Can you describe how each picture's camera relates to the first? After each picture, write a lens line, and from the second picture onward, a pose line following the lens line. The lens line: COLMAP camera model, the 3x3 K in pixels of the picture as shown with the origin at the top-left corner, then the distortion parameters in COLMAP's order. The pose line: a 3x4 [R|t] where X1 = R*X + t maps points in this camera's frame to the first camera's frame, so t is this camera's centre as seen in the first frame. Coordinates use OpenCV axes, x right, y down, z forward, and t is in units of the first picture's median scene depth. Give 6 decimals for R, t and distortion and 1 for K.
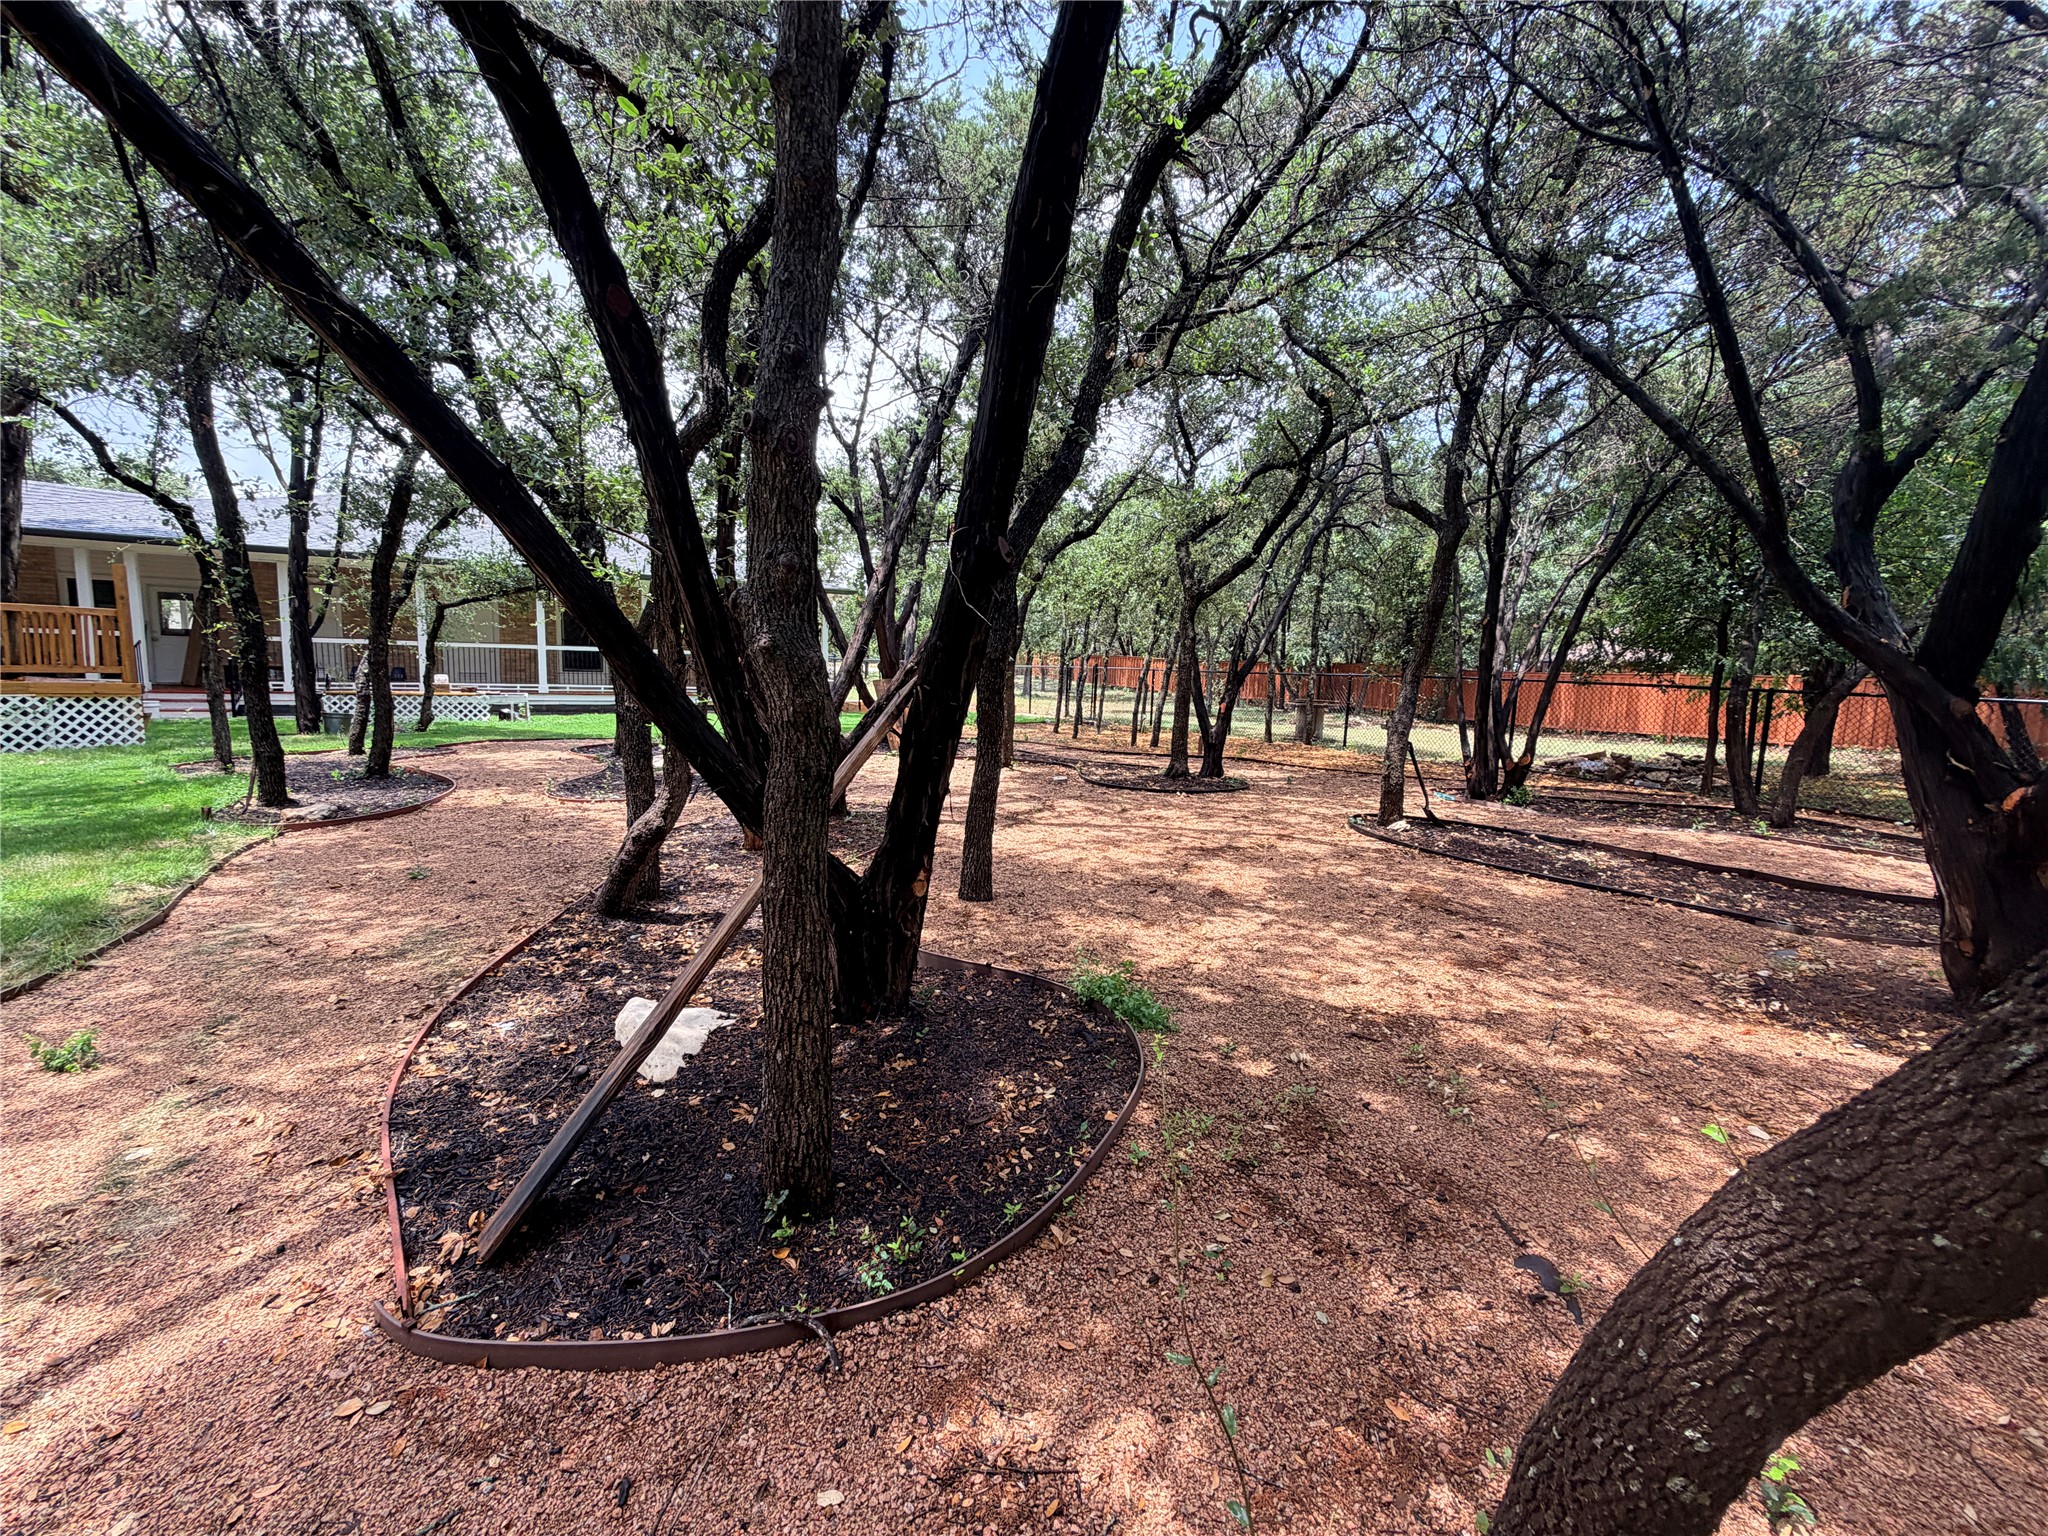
lens RADIAL K [[816.5, 0, 1017.8], [0, 816.5, 767.3], [0, 0, 1]] dist [0.001212, -0.000120]
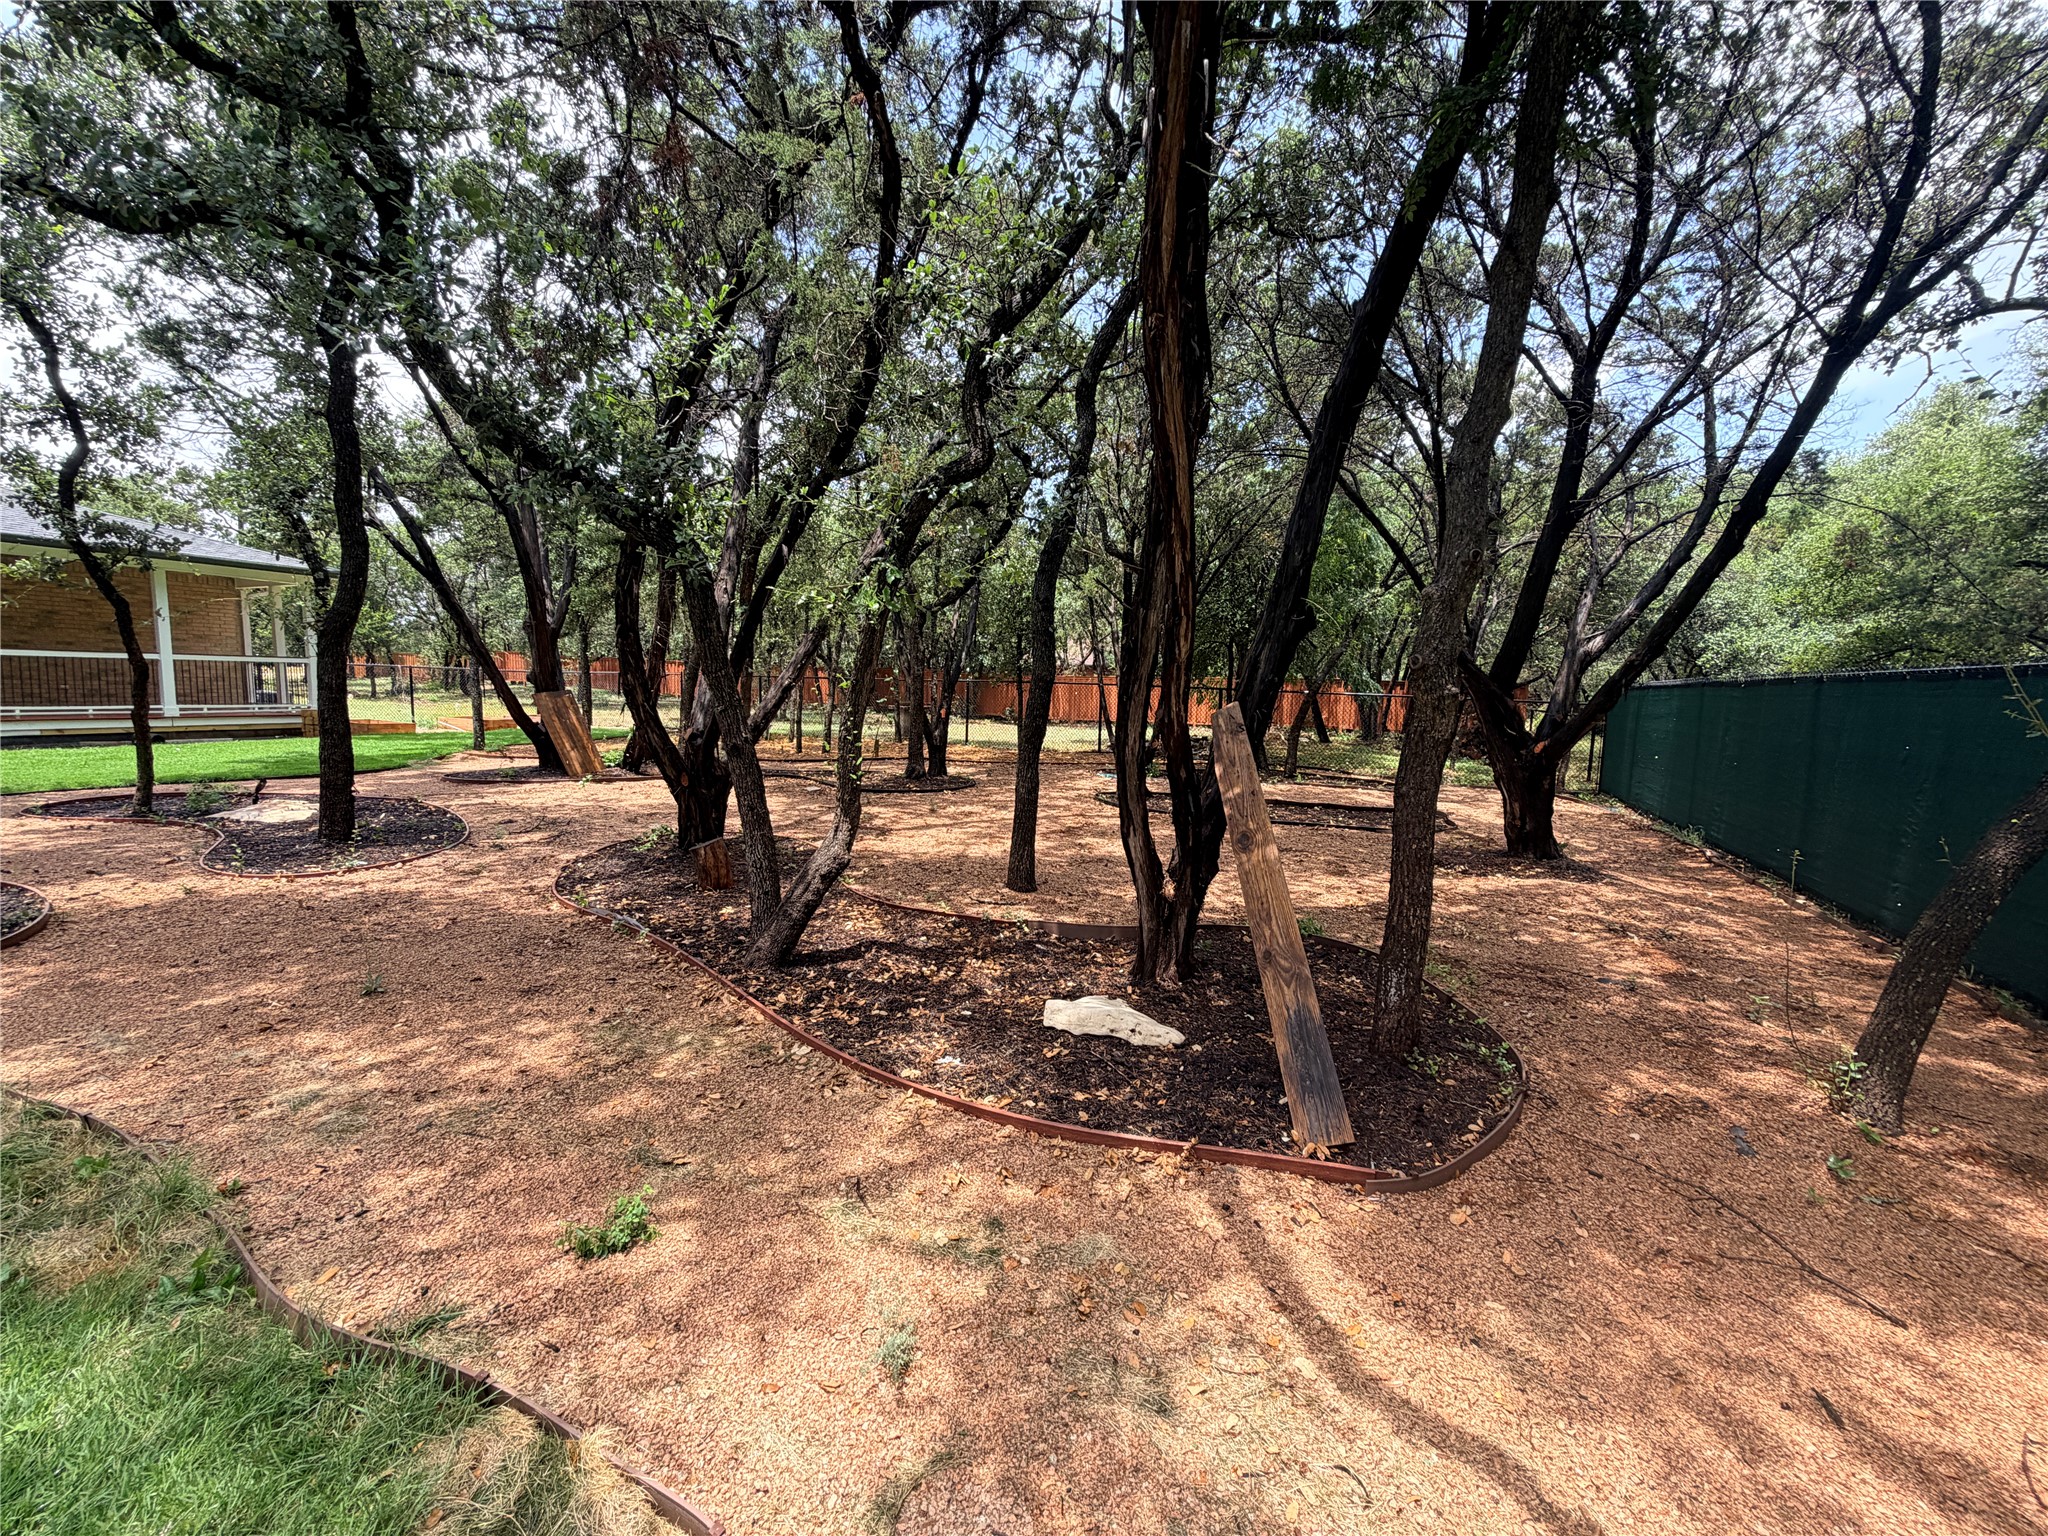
lens RADIAL K [[816.5, 0, 1017.8], [0, 816.5, 767.3], [0, 0, 1]] dist [0.001212, -0.000120]
pose [[0.799612, -0.073976, 0.595943, -1.012304], [0.073331, 0.996985, 0.025366, -0.056076], [-0.596023, 0.023418, 0.802626, 0.118775]]
